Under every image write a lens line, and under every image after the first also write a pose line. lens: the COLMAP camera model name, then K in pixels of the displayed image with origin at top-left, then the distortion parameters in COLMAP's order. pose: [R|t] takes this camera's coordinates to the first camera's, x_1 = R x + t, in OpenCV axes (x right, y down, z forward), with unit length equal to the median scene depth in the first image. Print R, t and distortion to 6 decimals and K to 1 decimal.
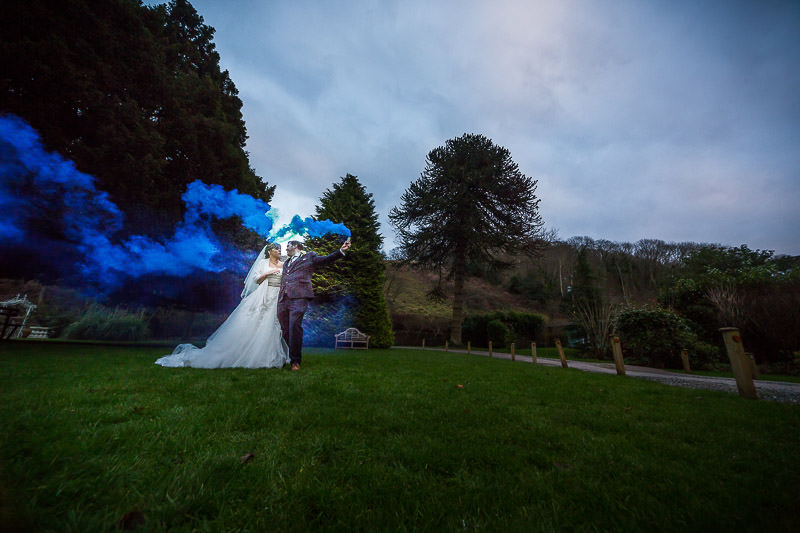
lens RADIAL K [[273.7, 0, 402.9], [0, 273.7, 267.1], [0, 0, 1]] dist [0.000857, 0.000299]
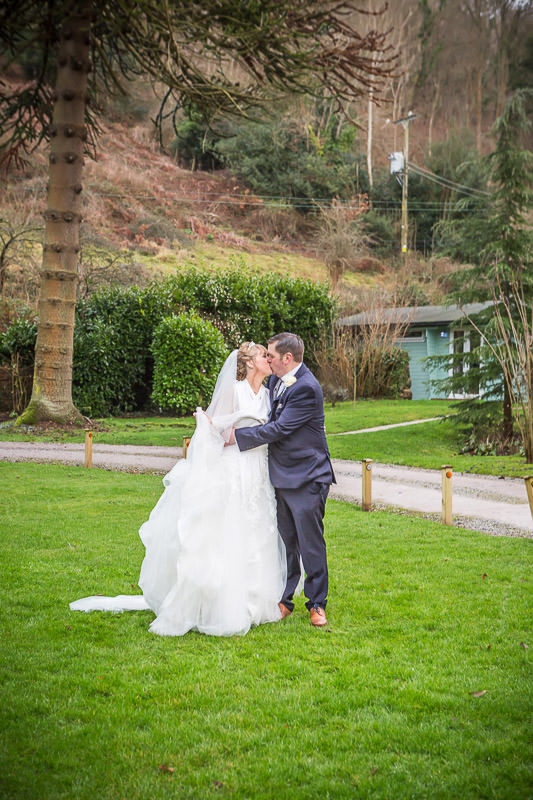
lens RADIAL K [[1254.5, 0, 266.5], [0, 1254.5, 400.0], [0, 0, 1]] dist [-0.050854, -0.064537]
pose [[0.891409, -0.057575, 0.449527, -0.203511], [-0.082167, 0.954927, 0.285243, -0.112133], [-0.445688, -0.291205, 0.846500, -0.123594]]
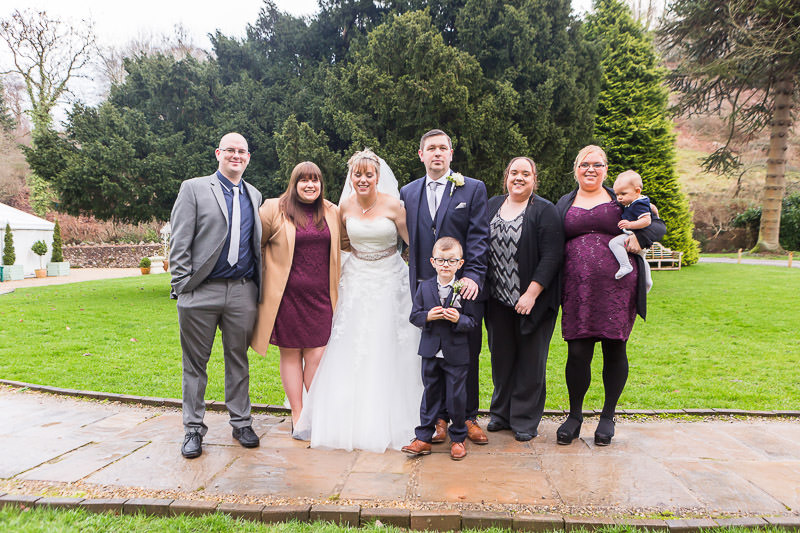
lens RADIAL K [[574.0, 0, 400.3], [0, 574.0, 268.0], [0, 0, 1]] dist [-0.004247, -0.000119]
pose [[0.966484, -0.036023, -0.254188, -0.336707], [0.115034, 0.945916, 0.303331, -0.189786], [0.229513, -0.322405, 0.918357, -0.435820]]
